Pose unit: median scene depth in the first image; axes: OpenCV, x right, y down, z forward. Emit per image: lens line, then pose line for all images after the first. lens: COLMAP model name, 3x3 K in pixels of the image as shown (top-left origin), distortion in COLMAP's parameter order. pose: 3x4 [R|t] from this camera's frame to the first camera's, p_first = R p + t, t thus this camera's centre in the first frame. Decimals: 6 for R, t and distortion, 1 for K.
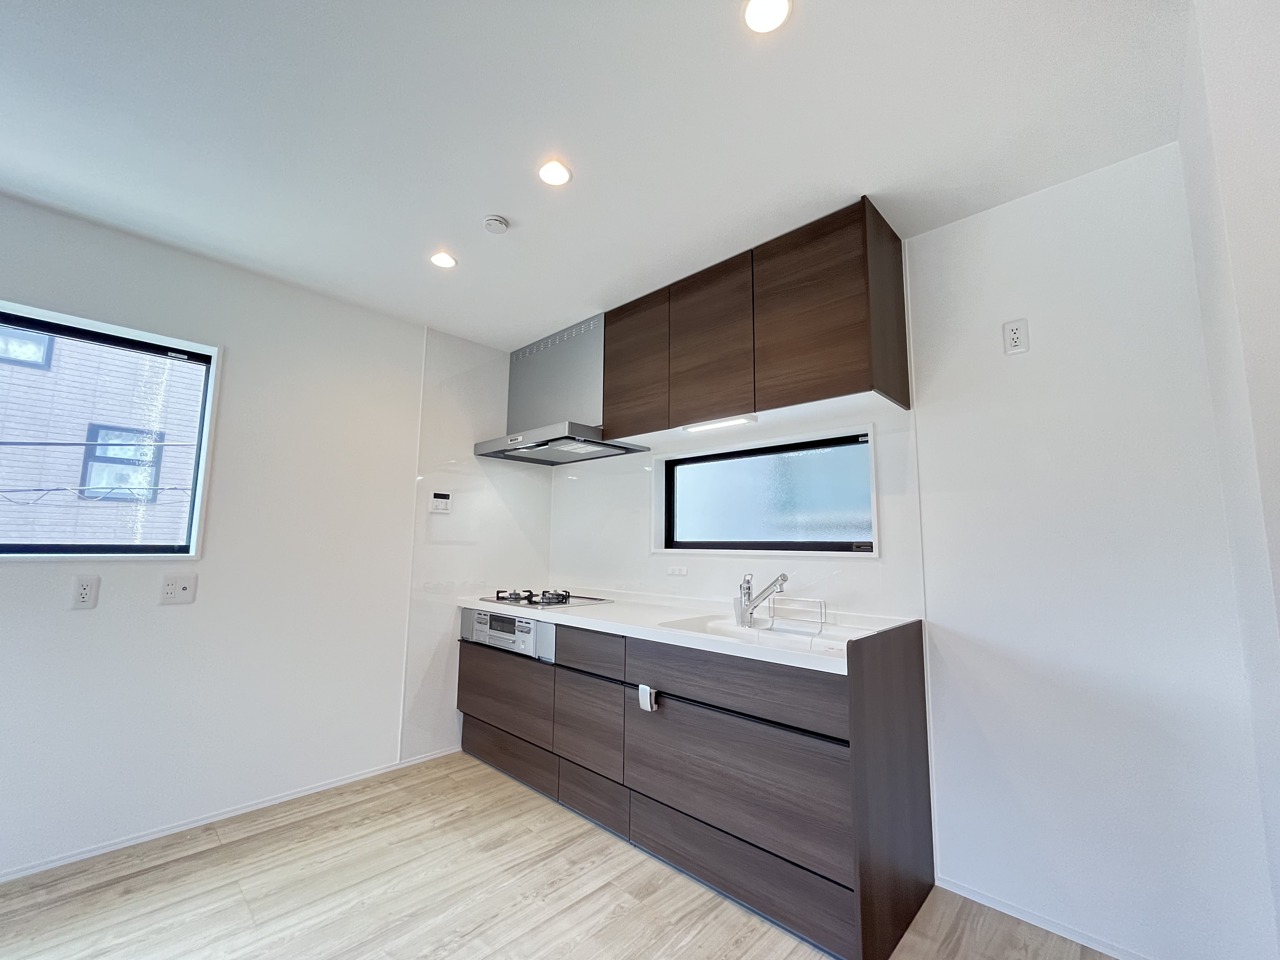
lens RADIAL K [[526.4, 0, 637.5], [0, 526.4, 478.8], [0, 0, 1]] dist [-0.004200, 0.001500]
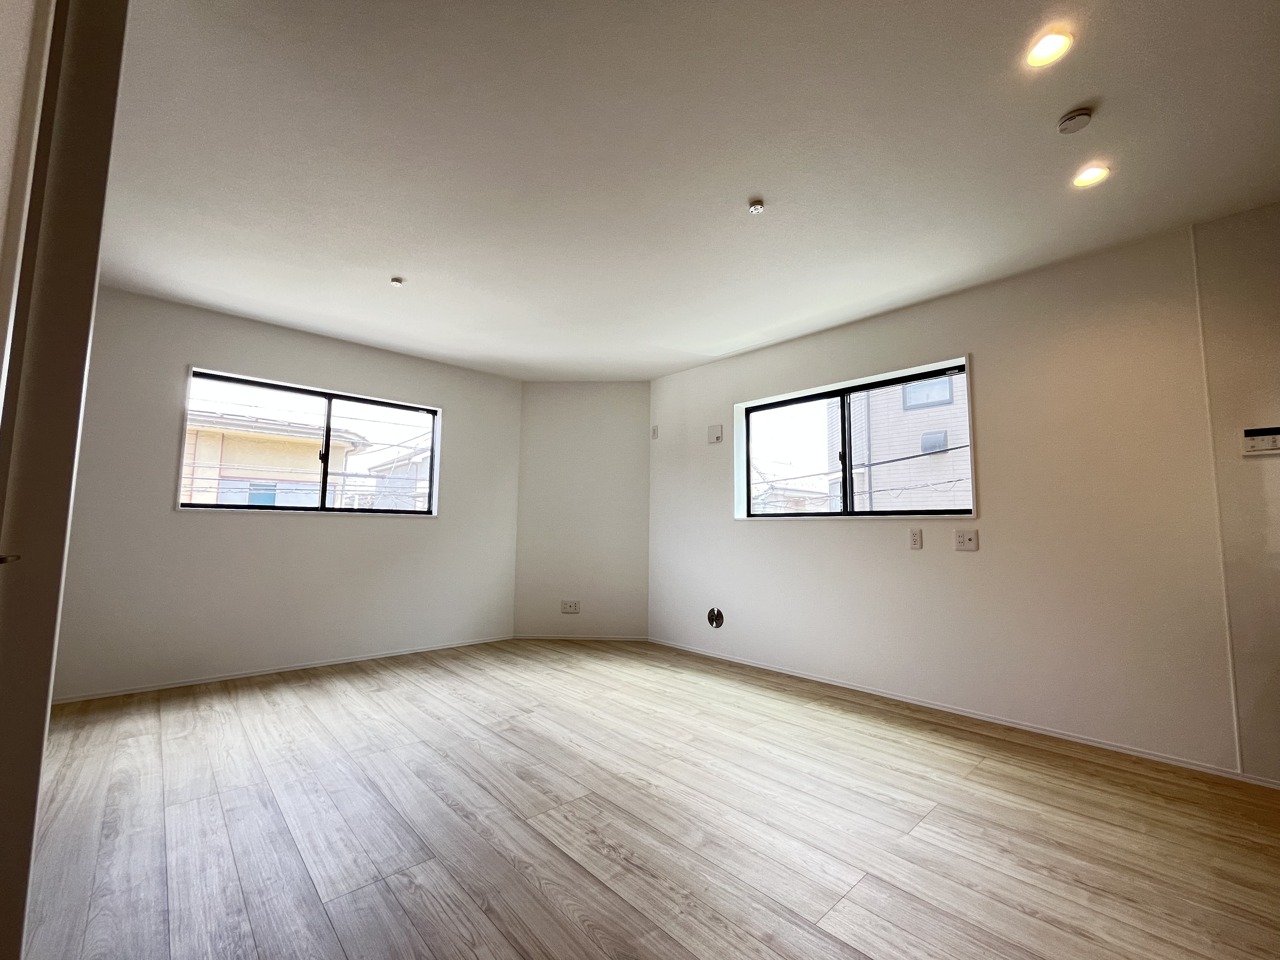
lens RADIAL K [[526.4, 0, 636.0], [0, 526.4, 487.0], [0, 0, 1]] dist [-0.004200, 0.001500]
pose [[-0.055573, -0.093510, -0.994066, 0.504439], [0.112431, 0.988686, -0.099290, 0.108339], [0.992104, -0.117282, -0.044431, 0.219878]]
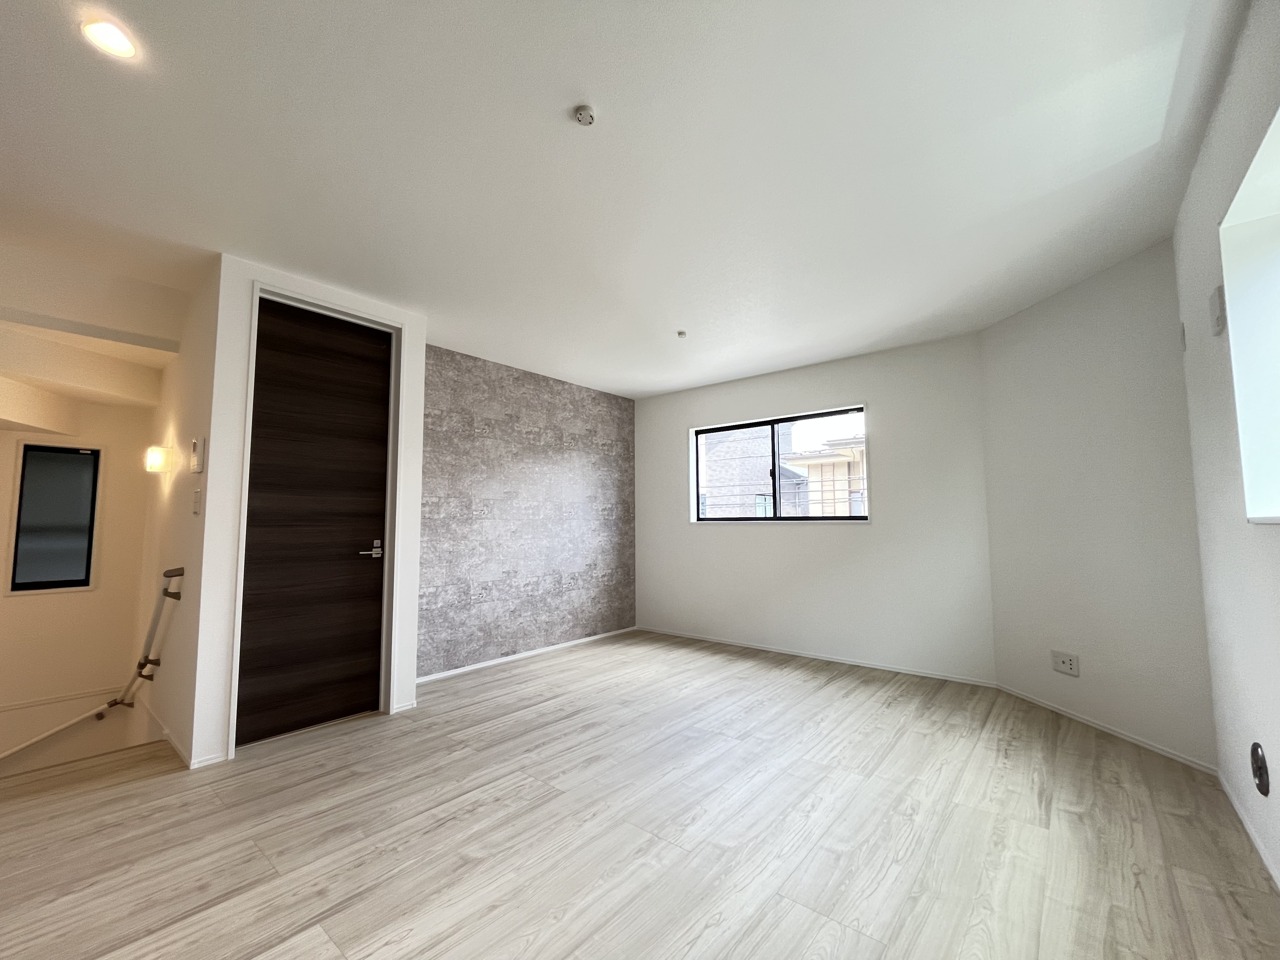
lens RADIAL K [[526.4, 0, 636.4], [0, 526.4, 482.7], [0, 0, 1]] dist [-0.004200, 0.001500]
pose [[-0.997112, -0.012179, -0.074966, -0.454338], [0.003163, 0.979544, -0.201204, 0.164521], [0.075883, -0.200860, -0.976677, 1.079349]]
